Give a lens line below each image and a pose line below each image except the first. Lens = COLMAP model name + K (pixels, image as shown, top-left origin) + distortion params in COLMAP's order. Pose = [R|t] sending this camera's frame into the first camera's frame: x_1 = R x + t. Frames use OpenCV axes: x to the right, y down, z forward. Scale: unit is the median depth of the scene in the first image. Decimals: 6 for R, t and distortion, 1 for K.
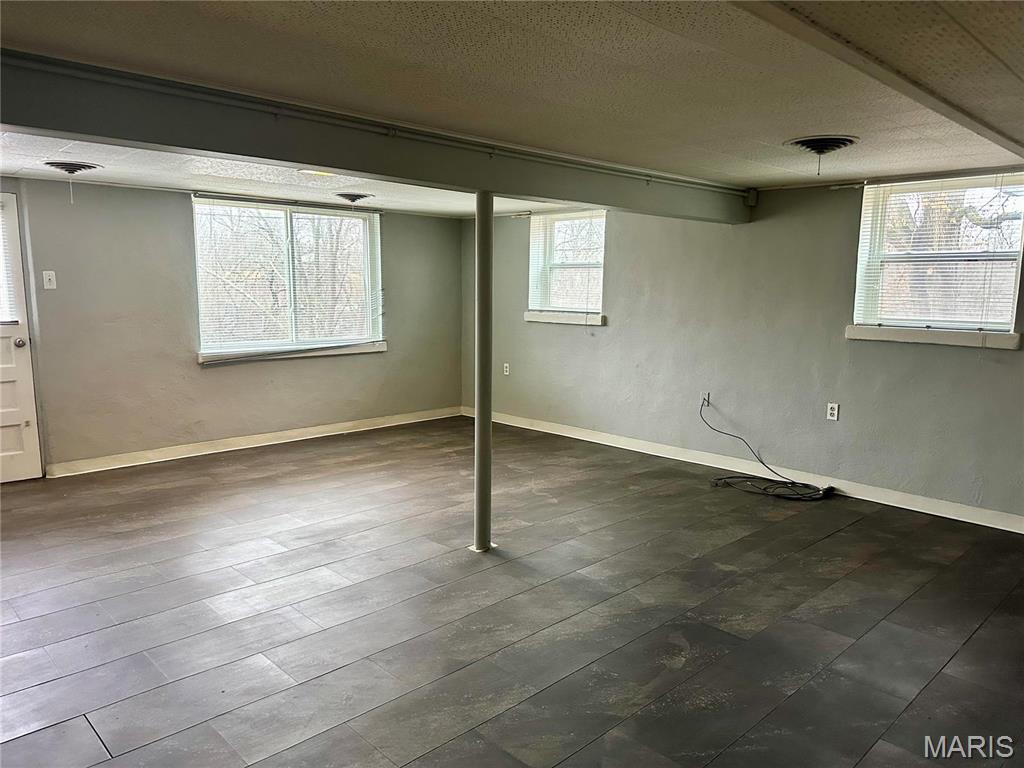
lens RADIAL K [[727.0, 0, 510.7], [0, 727.0, 389.9], [0, 0, 1]] dist [0.053780, -0.047531]
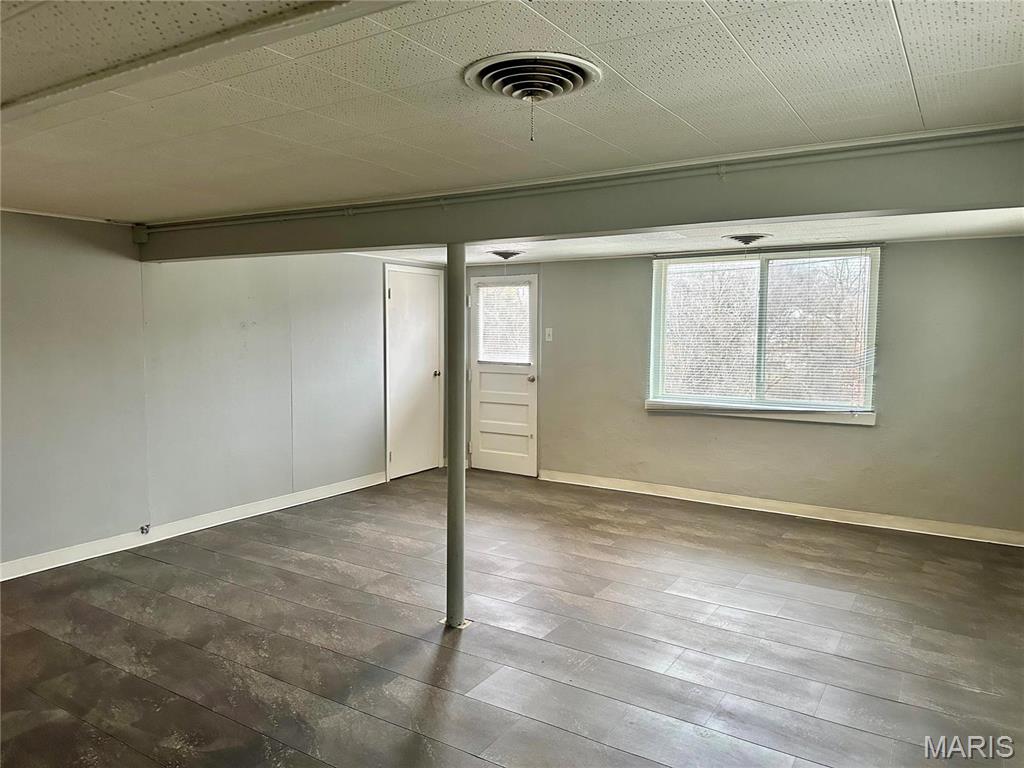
lens RADIAL K [[727.0, 0, 509.0], [0, 727.0, 379.2], [0, 0, 1]] dist [0.053780, -0.047531]
pose [[0.207562, 0.061412, -0.976292, 0.655672], [-0.143281, 0.989172, 0.031761, -0.095955], [0.967672, 0.133291, 0.214114, 0.629570]]
